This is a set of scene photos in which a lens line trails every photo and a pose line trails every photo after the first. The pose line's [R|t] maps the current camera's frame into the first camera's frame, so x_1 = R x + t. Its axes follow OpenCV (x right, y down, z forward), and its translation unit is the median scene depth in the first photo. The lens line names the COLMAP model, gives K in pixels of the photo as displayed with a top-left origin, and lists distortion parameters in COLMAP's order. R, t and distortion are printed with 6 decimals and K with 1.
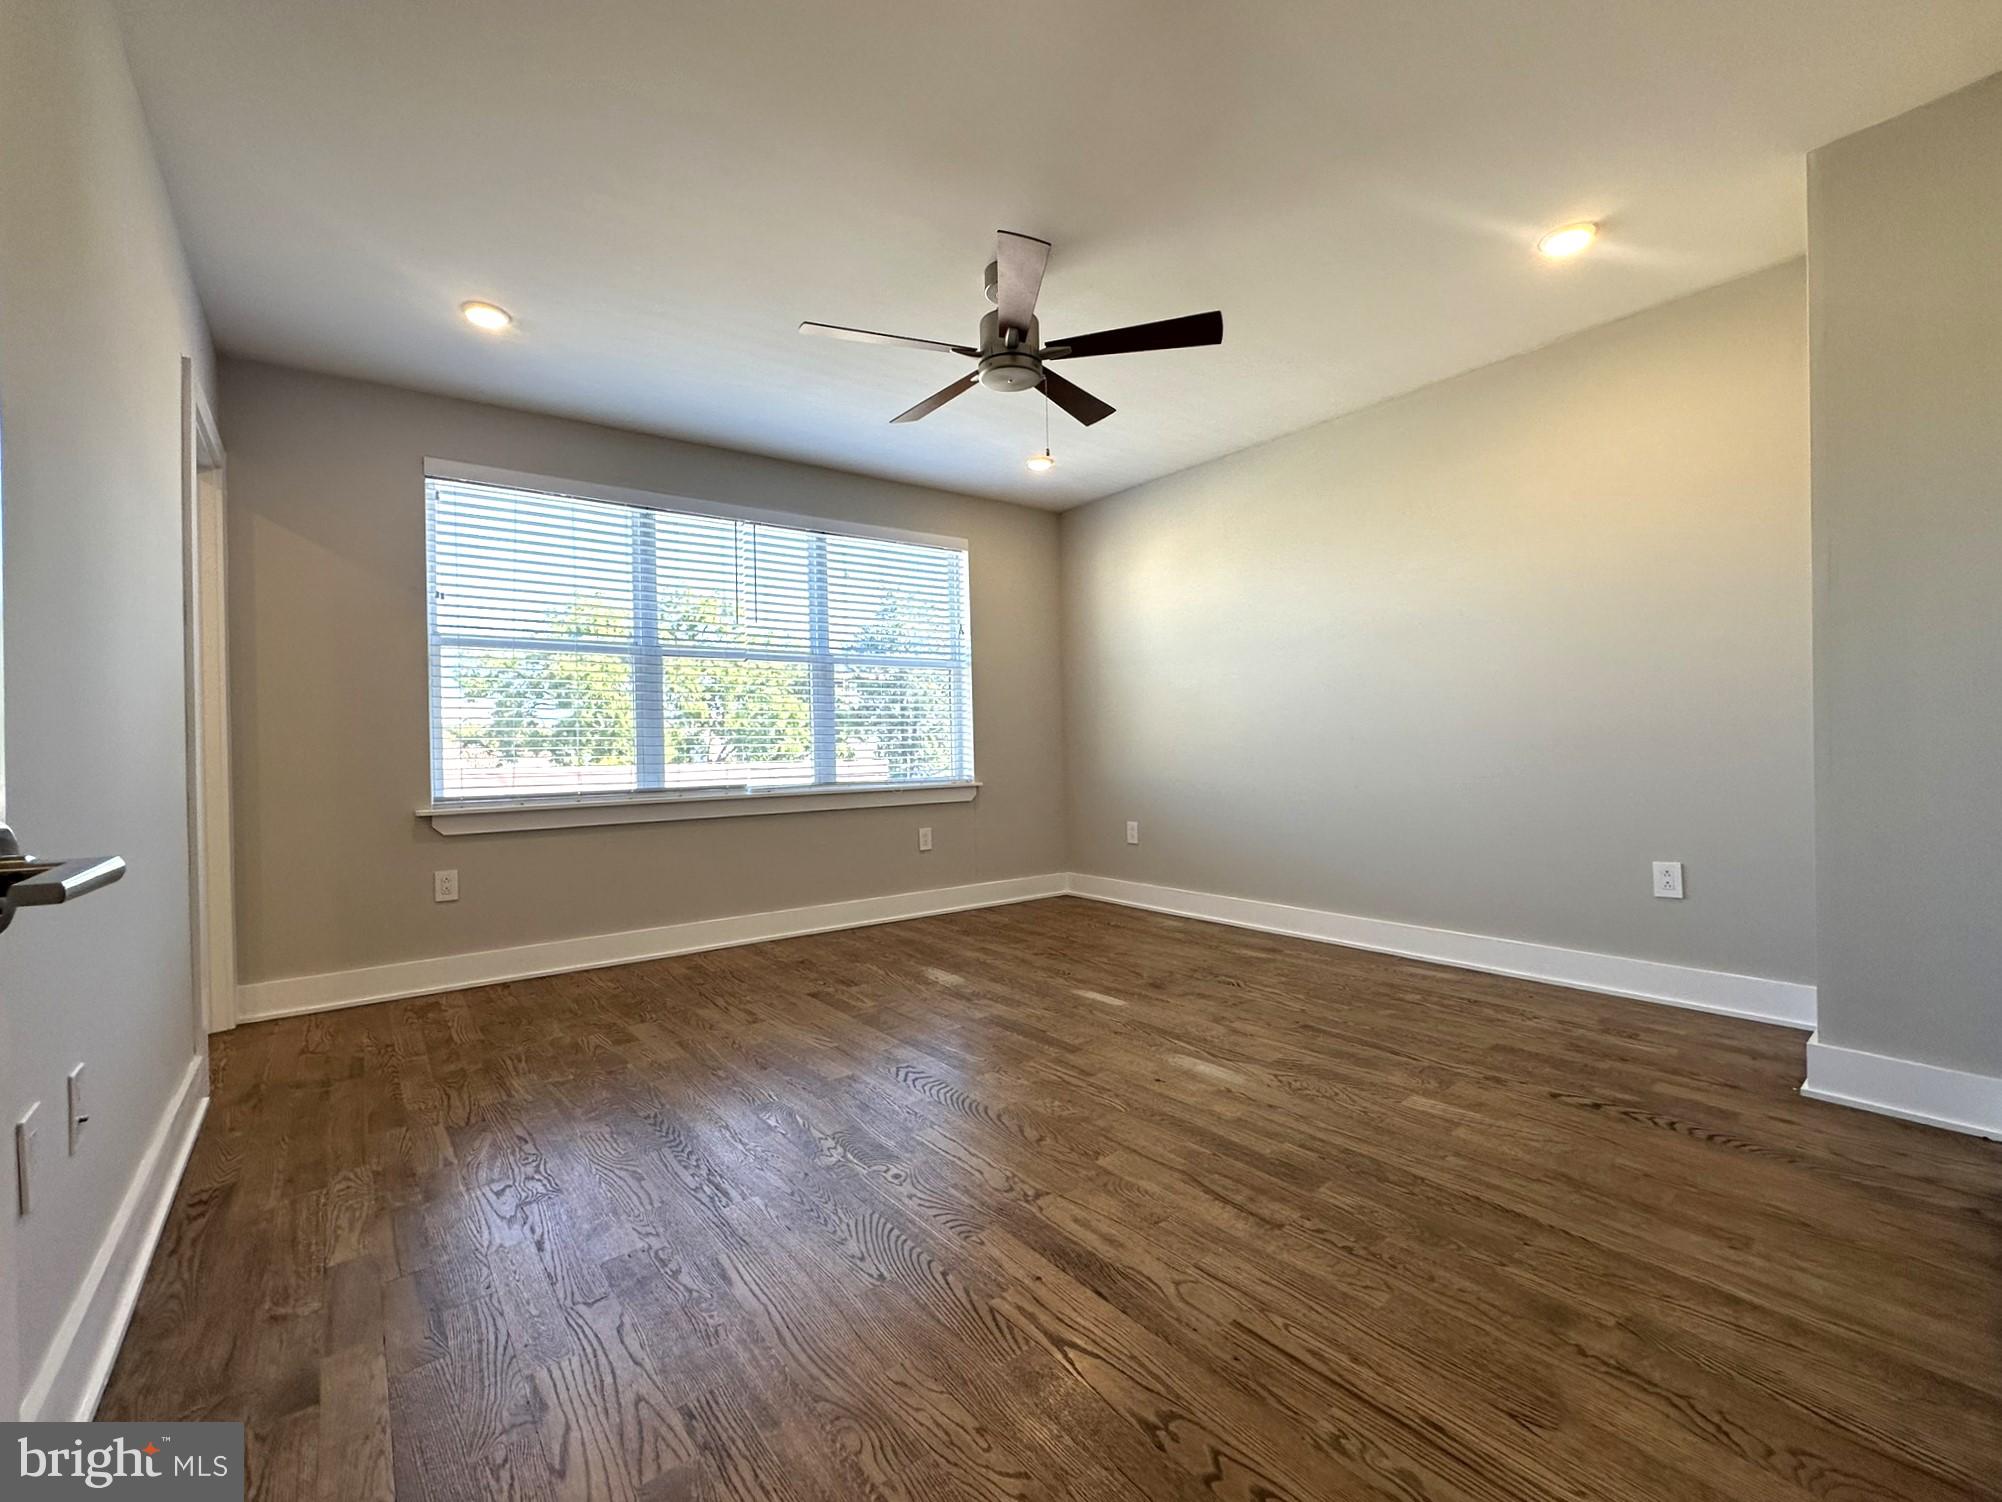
lens RADIAL K [[854.9, 0, 1001.0], [0, 854.9, 751.0], [0, 0, 1]] dist [0.000546, 0.000024]
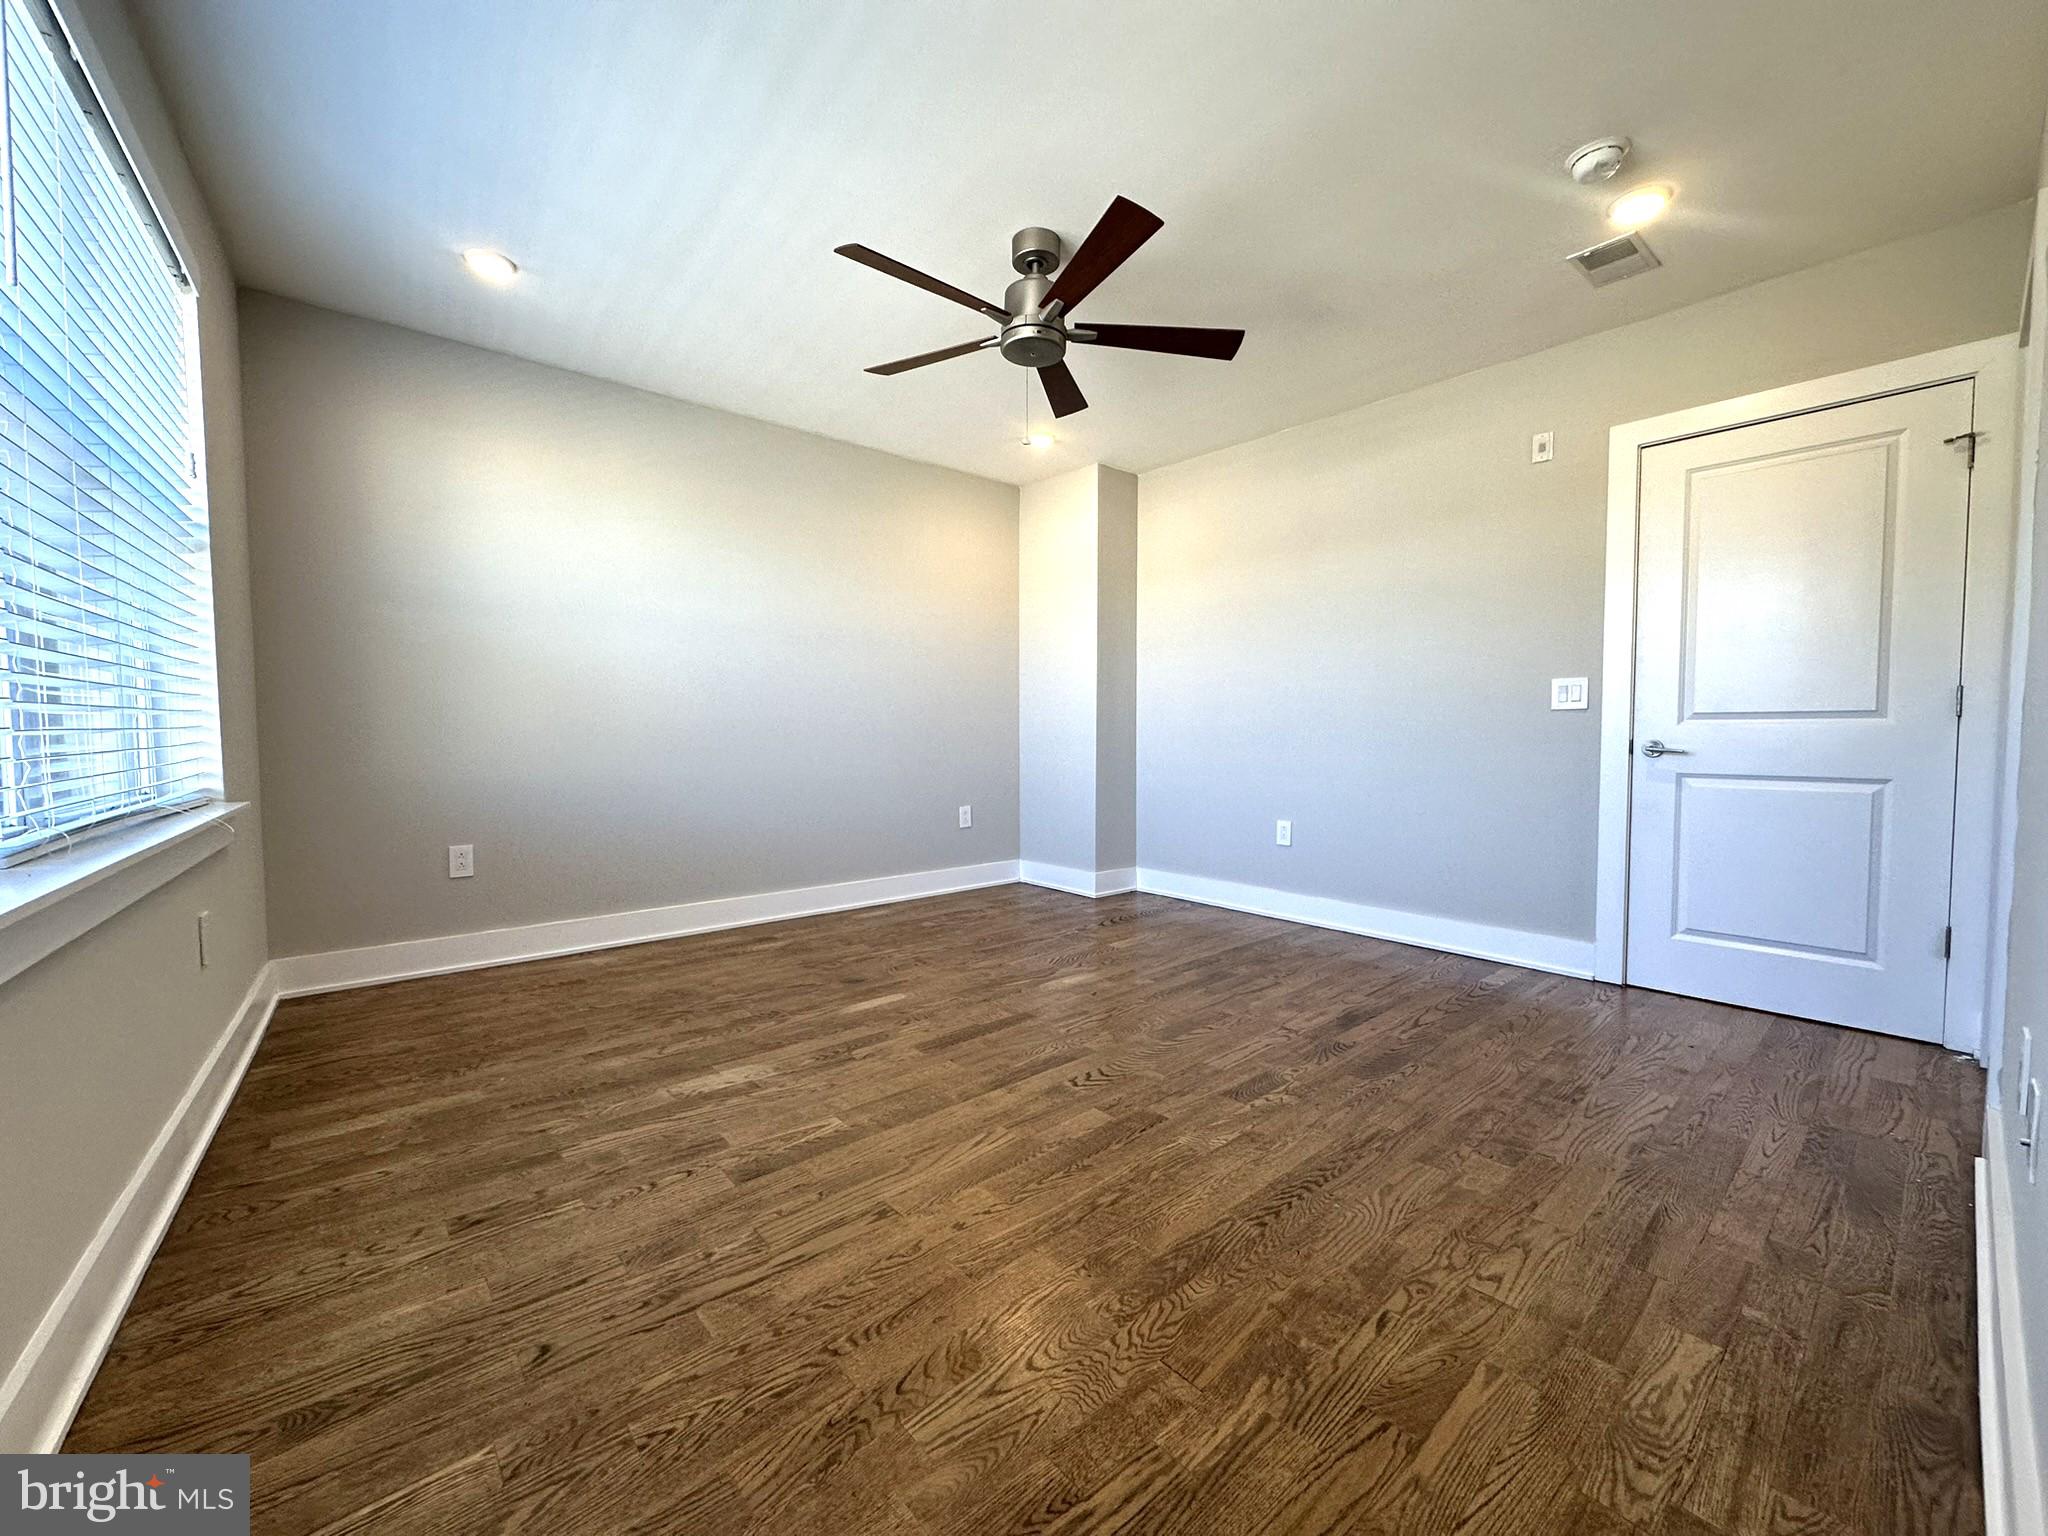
lens RADIAL K [[811.6, 0, 1024.0], [0, 811.6, 768.0], [0, 0, 1]] dist [-0.004511, 0.000406]
pose [[-0.059452, -0.024308, 0.997935, -0.895798], [0.002862, 0.999695, 0.024522, 0.008424], [-0.998227, 0.004314, -0.059364, 1.016224]]
